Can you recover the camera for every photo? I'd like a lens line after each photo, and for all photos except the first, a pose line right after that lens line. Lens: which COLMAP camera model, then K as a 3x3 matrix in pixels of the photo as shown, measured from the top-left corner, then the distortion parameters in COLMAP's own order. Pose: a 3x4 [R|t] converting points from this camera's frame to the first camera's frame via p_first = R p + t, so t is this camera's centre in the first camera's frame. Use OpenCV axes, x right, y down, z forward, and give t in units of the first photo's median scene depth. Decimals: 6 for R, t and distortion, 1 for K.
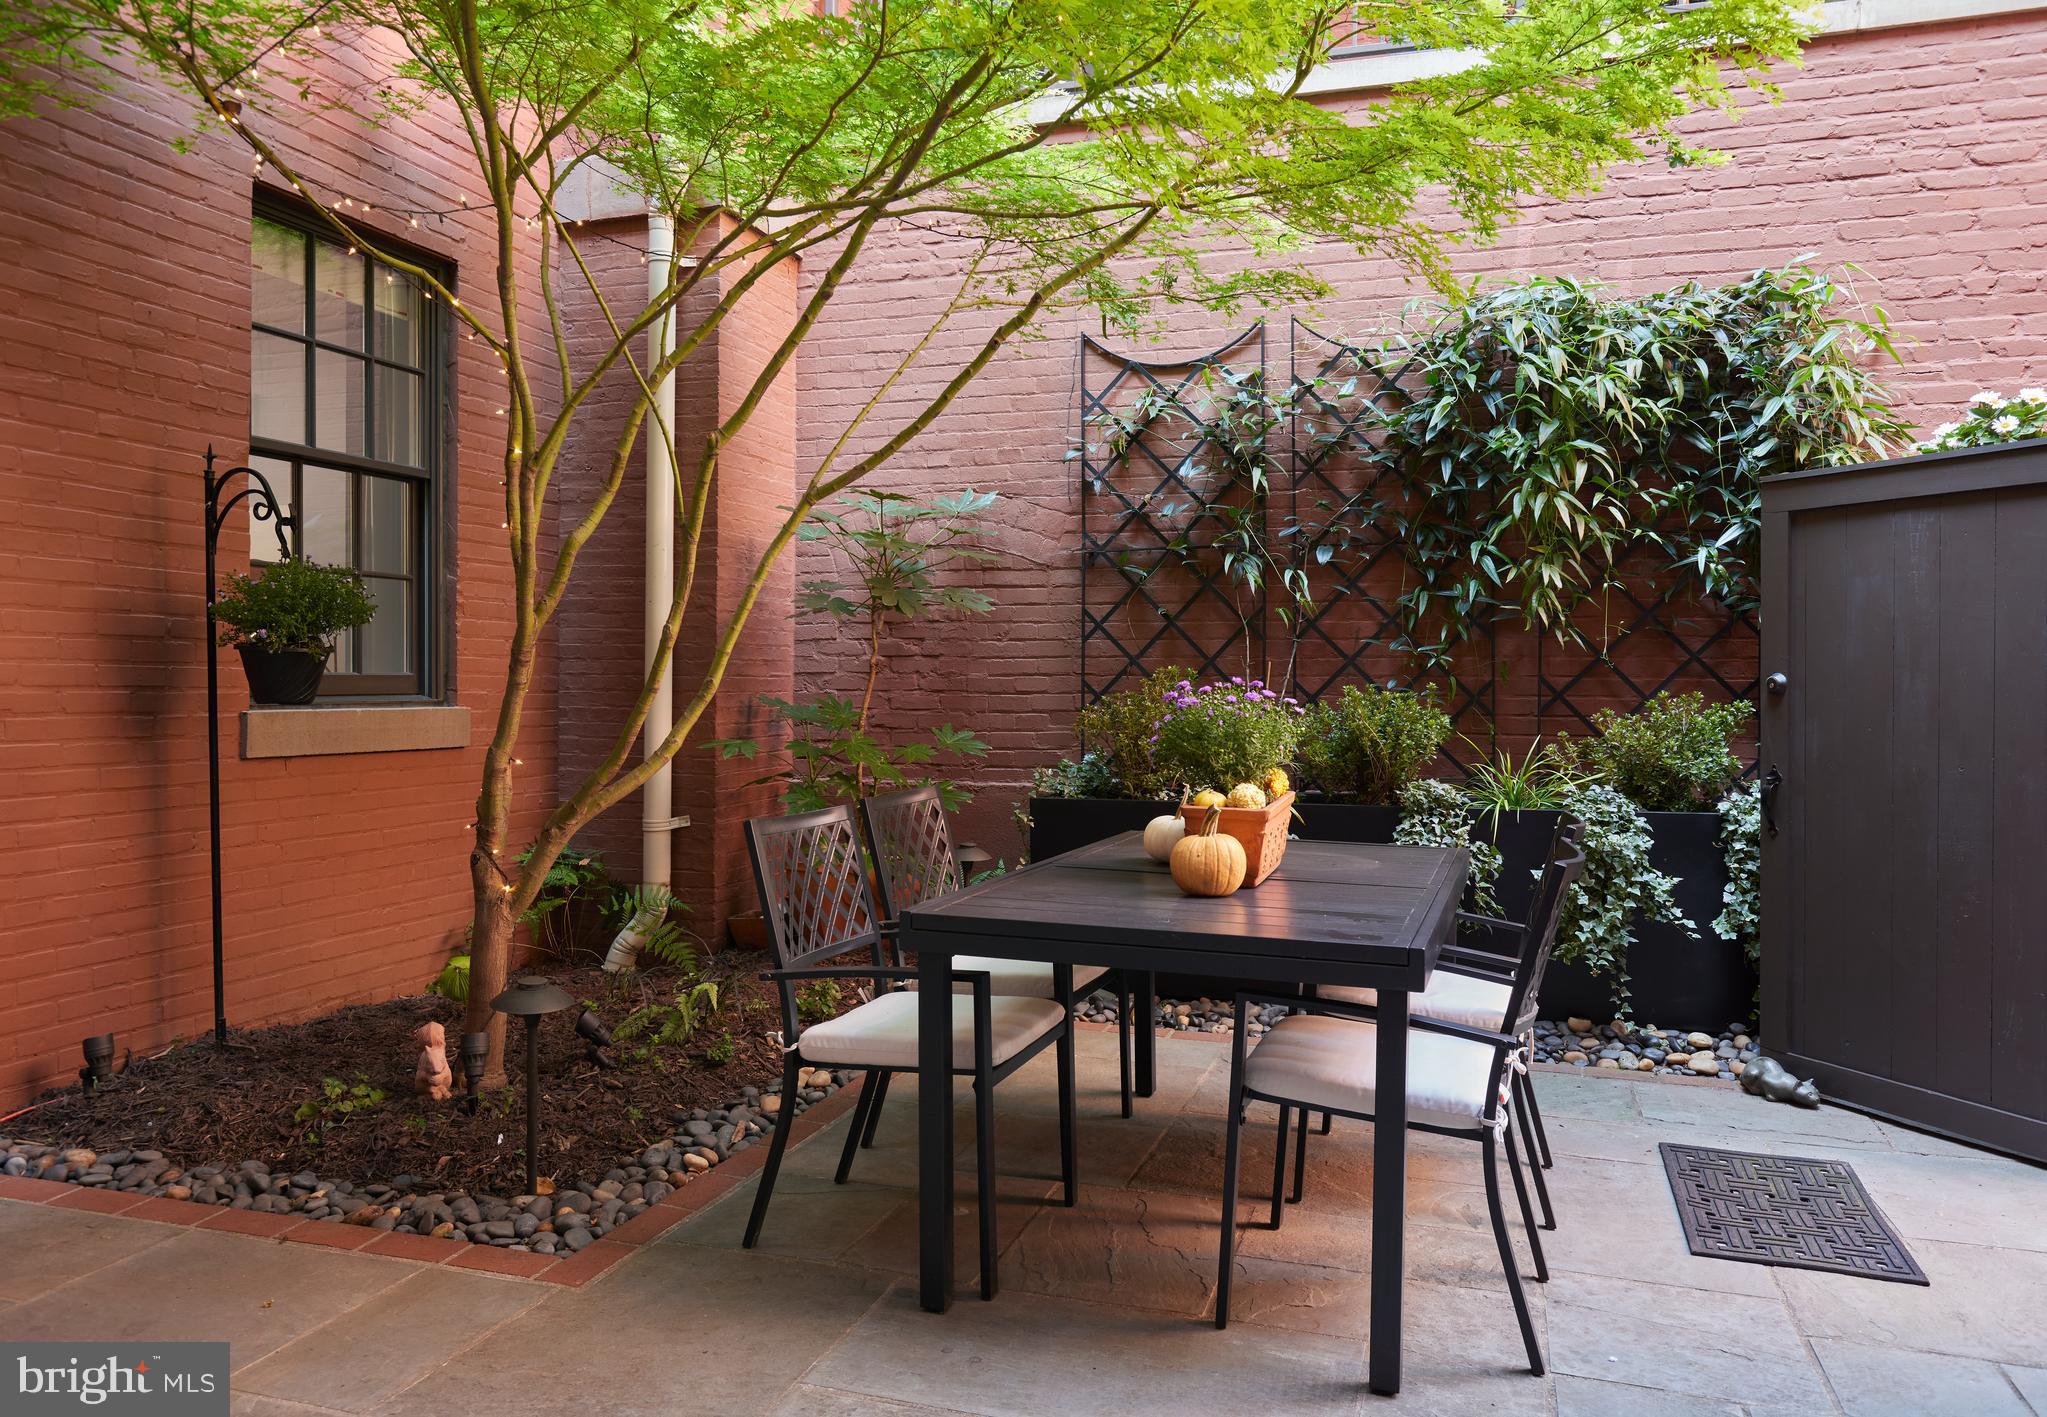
lens RADIAL K [[1416.9, 0, 1029.2], [0, 1416.9, 700.5], [0, 0, 1]] dist [-0.002107, 0.005919]
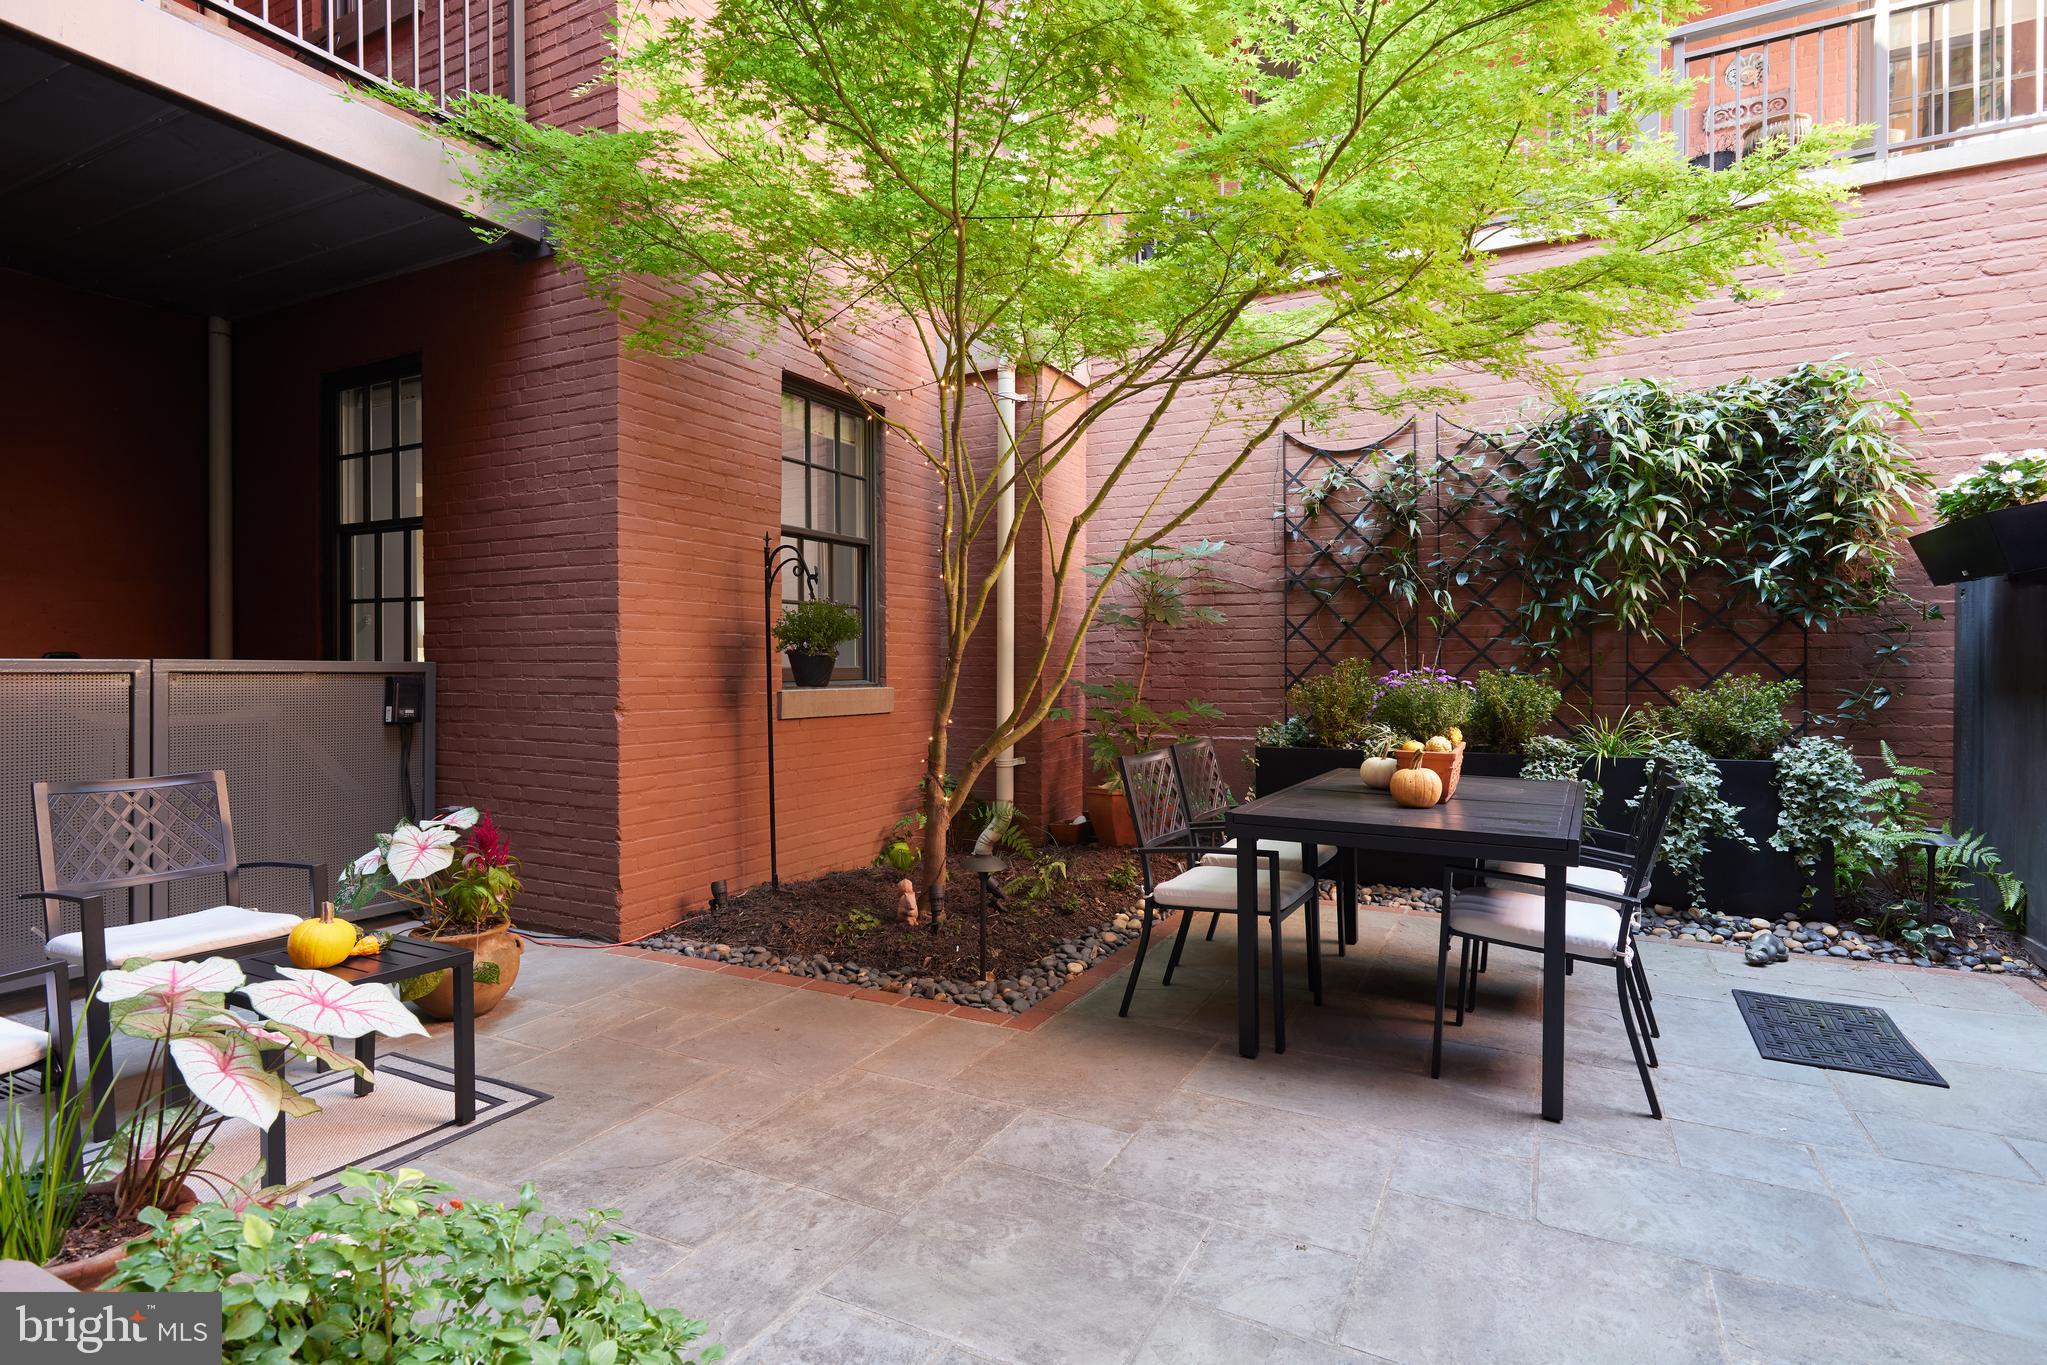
lens RADIAL K [[1022.0, 0, 1005.6], [0, 1022.0, 679.7], [0, 0, 1]] dist [0.003999, -0.000194]
pose [[0.984032, -0.004903, -0.177923, -0.072049], [0.004915, 0.999988, -0.000372, -0.003202], [0.177923, -0.000508, 0.984044, -0.116815]]
